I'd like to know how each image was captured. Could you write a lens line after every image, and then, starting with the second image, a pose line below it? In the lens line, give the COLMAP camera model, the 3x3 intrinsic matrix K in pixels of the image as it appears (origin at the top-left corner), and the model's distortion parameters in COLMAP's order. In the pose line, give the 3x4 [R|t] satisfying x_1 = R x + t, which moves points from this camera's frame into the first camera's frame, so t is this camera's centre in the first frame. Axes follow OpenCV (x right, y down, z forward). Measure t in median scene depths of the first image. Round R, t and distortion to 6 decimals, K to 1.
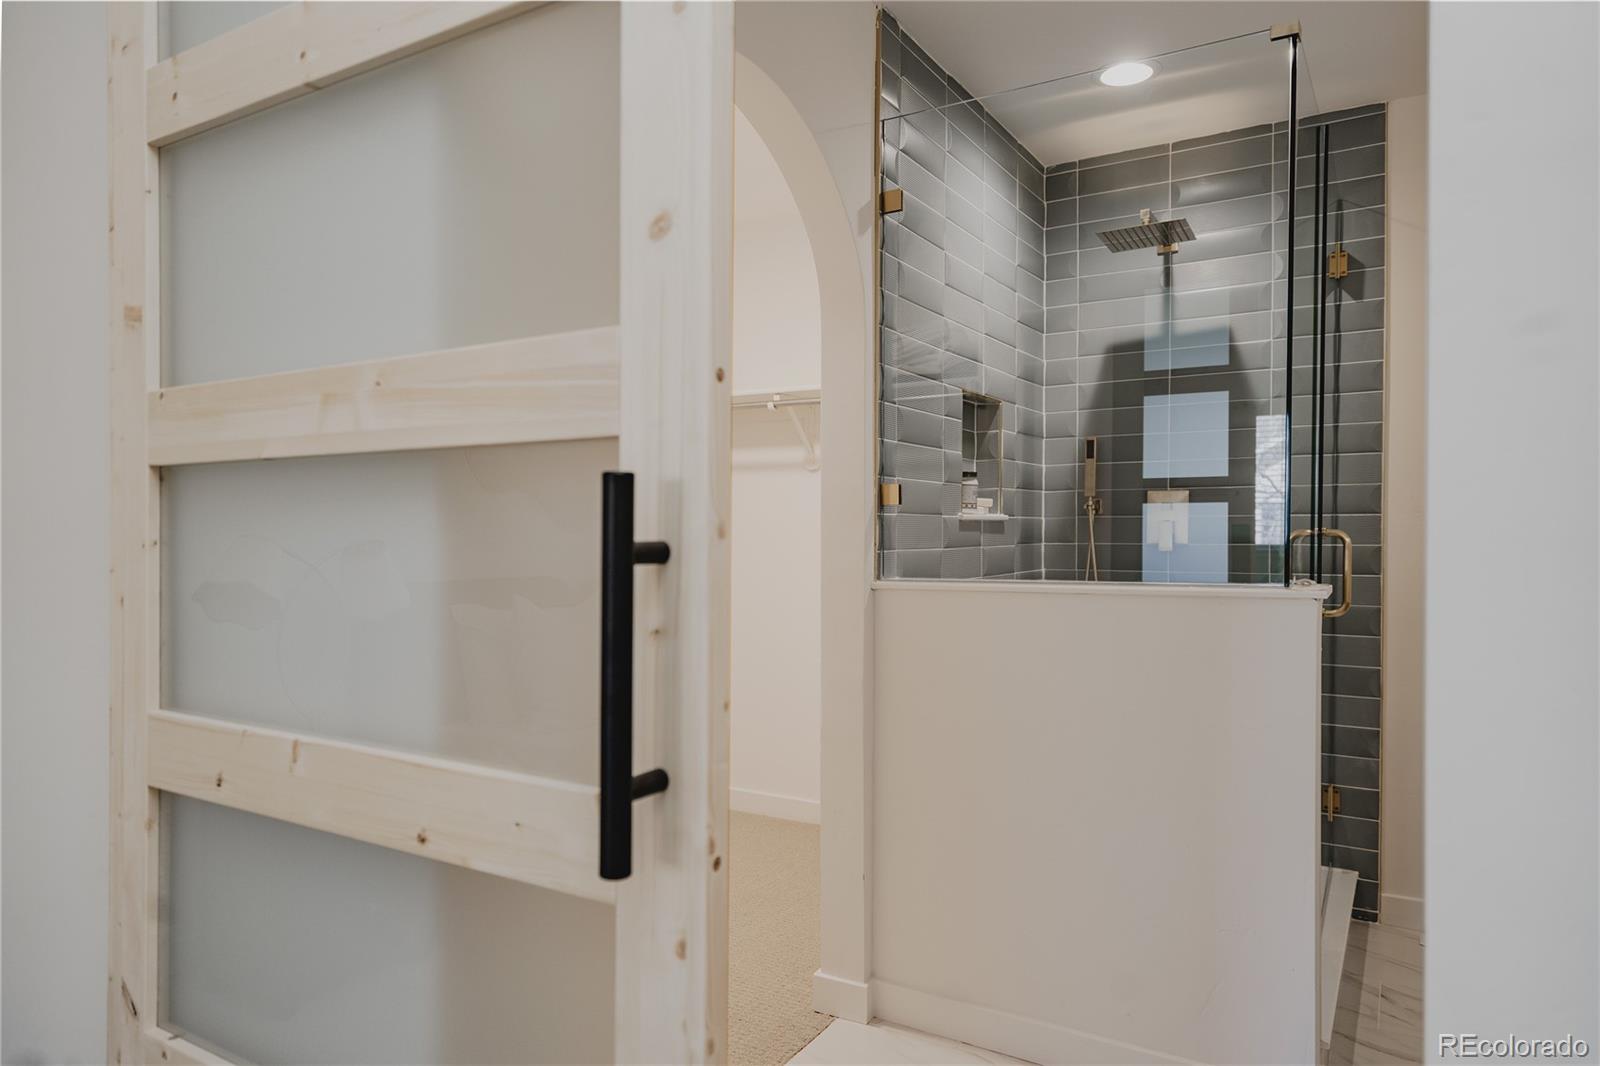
lens RADIAL K [[1014.4, 0, 800.0], [0, 1014.4, 533.0], [0, 0, 1]] dist [0.008676, 0.000237]
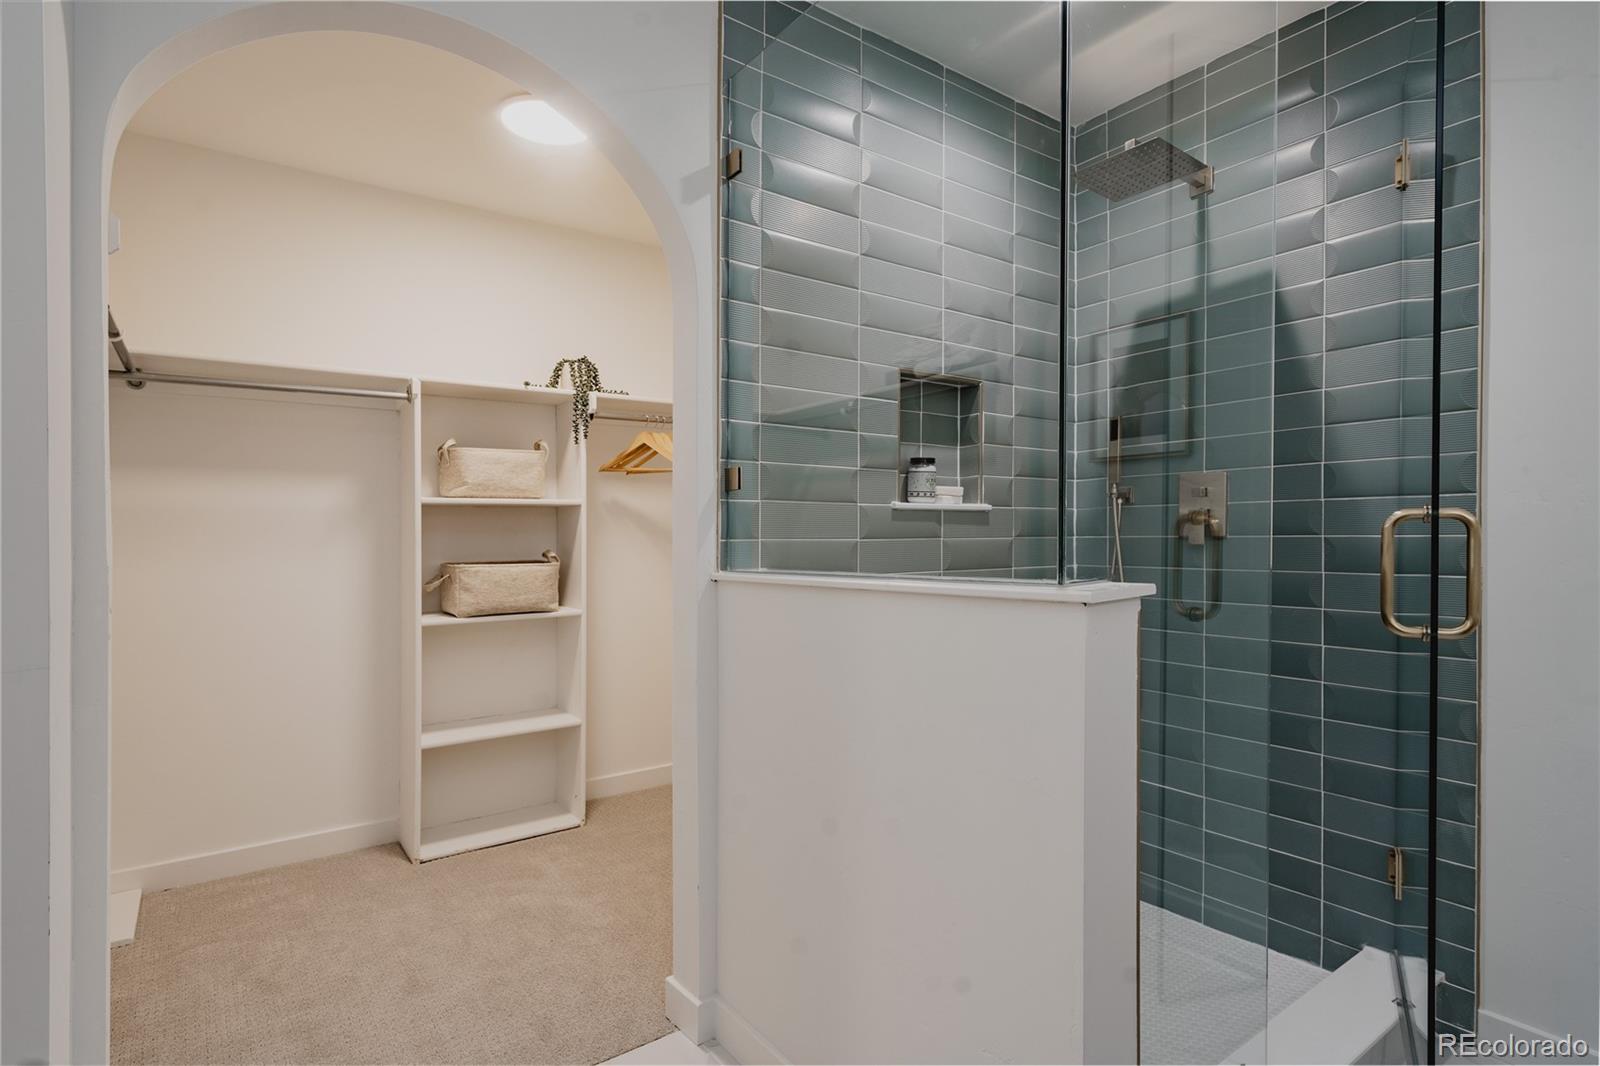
lens RADIAL K [[810.3, 0, 791.3], [0, 810.3, 537.0], [0, 0, 1]] dist [0.001014, 0.002163]
pose [[0.924641, -0.002540, -0.380830, 0.318345], [0.001660, 0.999995, -0.002639, 0.013276], [0.380835, 0.001807, 0.924641, 0.253593]]
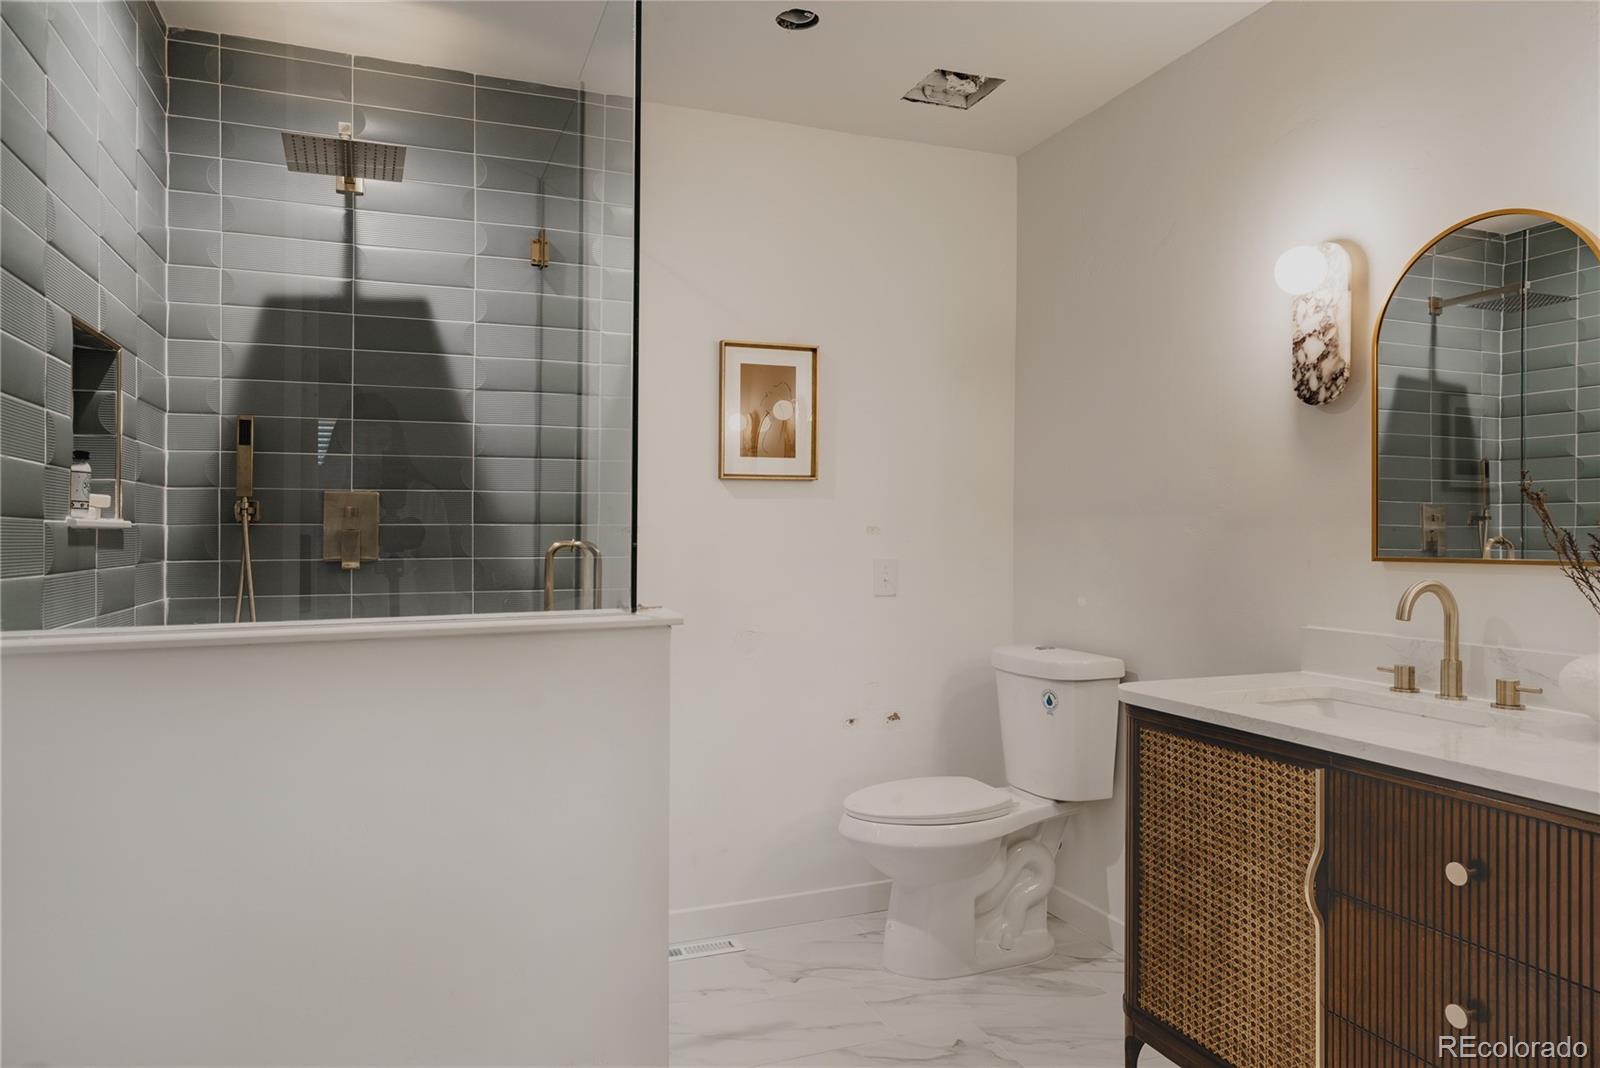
lens RADIAL K [[1014.4, 0, 800.0], [0, 1014.4, 534.0], [0, 0, 1]] dist [0.008676, 0.000237]
pose [[0.615778, 0.001365, 0.787919, -0.049750], [0.005267, 0.999969, -0.005849, -0.002903], [-0.787902, 0.007752, 0.615751, 0.249021]]
